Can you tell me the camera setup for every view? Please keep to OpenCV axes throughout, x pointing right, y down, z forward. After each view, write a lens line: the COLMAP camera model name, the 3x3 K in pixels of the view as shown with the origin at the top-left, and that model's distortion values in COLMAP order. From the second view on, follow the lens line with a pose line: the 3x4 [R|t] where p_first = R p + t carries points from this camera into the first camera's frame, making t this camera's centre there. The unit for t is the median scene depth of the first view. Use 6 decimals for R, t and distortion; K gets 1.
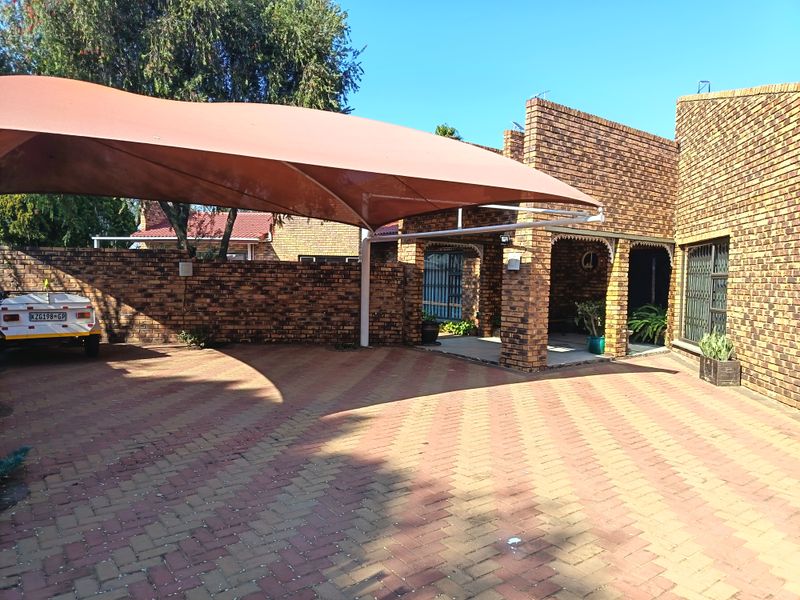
lens RADIAL K [[567.0, 0, 413.9], [0, 567.0, 297.5], [0, 0, 1]] dist [0.070570, -0.063412]
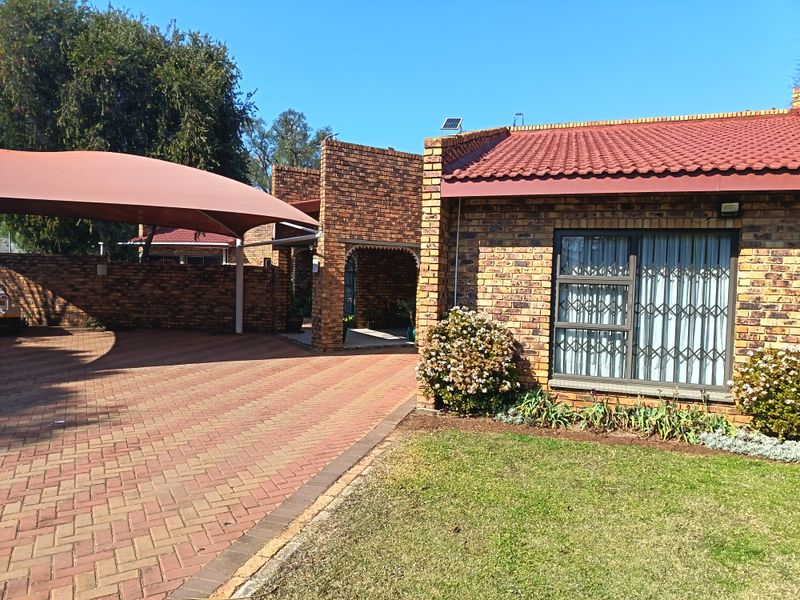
lens RADIAL K [[567.0, 0, 402.9], [0, 567.0, 297.8], [0, 0, 1]] dist [0.070570, -0.063412]
pose [[0.992399, 0.012525, -0.122422, 0.429822], [-0.012651, 0.999920, -0.000255, 0.005276], [0.122409, 0.001802, 0.992478, -0.200930]]
